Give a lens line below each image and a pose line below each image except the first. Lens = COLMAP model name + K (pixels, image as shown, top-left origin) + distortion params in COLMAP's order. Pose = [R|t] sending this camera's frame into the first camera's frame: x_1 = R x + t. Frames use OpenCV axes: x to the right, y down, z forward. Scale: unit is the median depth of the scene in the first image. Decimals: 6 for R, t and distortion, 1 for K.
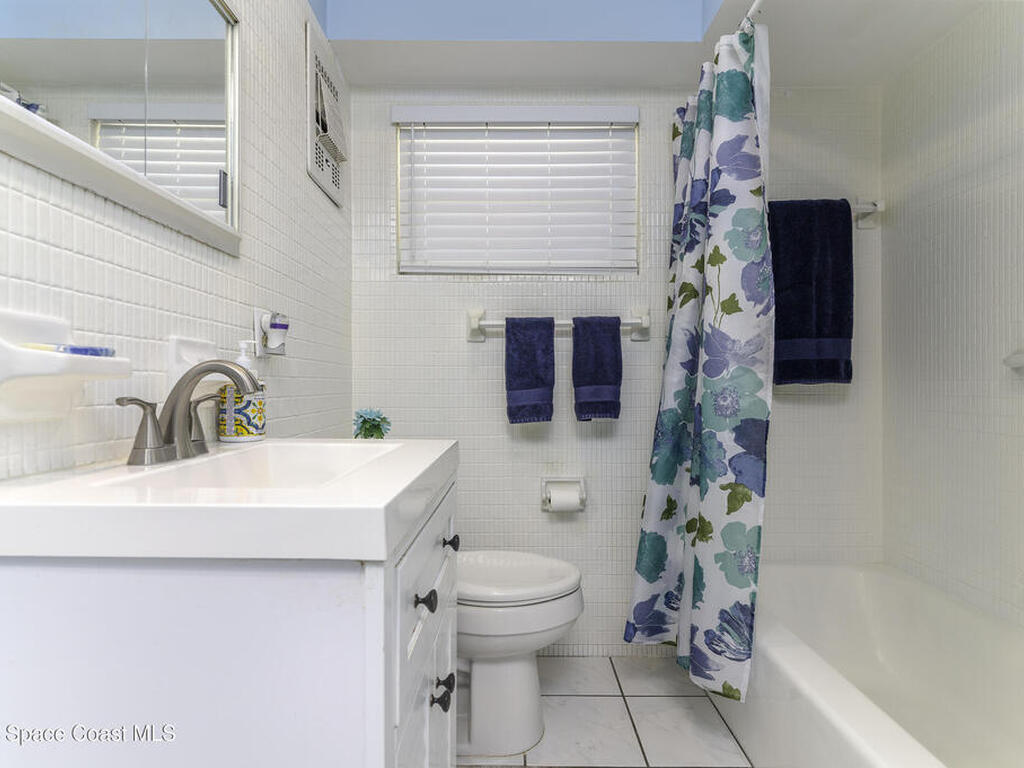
lens RADIAL K [[538.9, 0, 509.6], [0, 538.9, 389.8], [0, 0, 1]] dist [-0.006353, 0.000130]
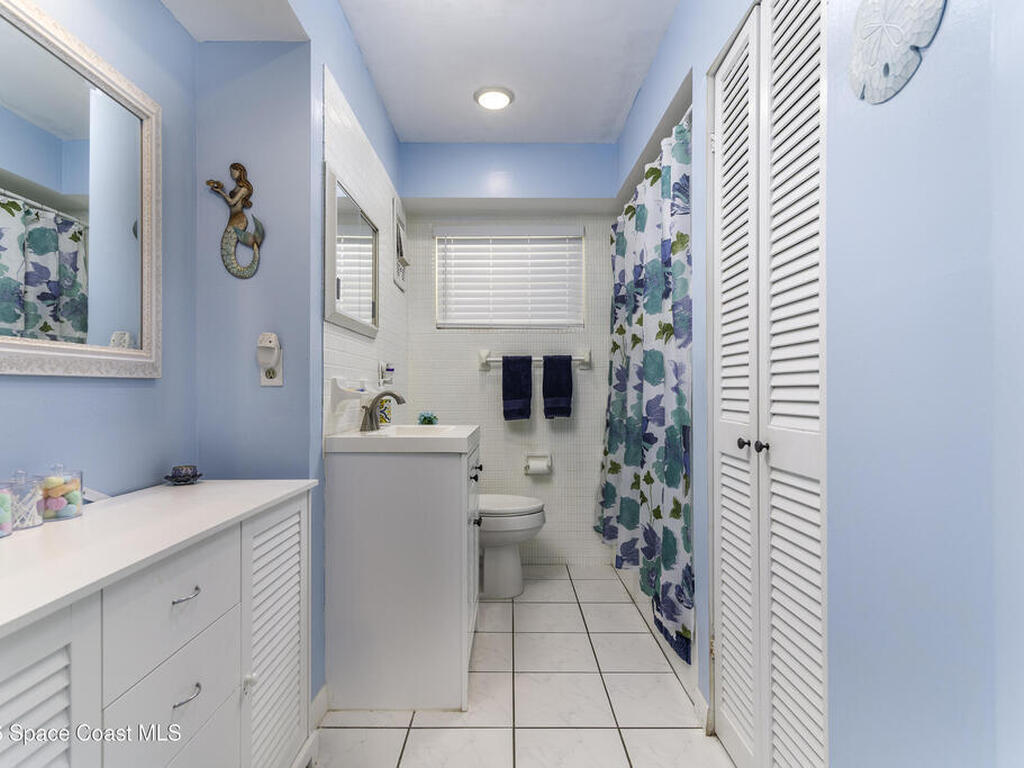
lens RADIAL K [[538.9, 0, 512.6], [0, 538.9, 385.6], [0, 0, 1]] dist [-0.006353, 0.000130]
pose [[0.999936, 0.002199, 0.011103, 0.005445], [-0.002039, 0.999894, -0.014389, -0.019647], [-0.011134, 0.014365, 0.999835, -0.652482]]
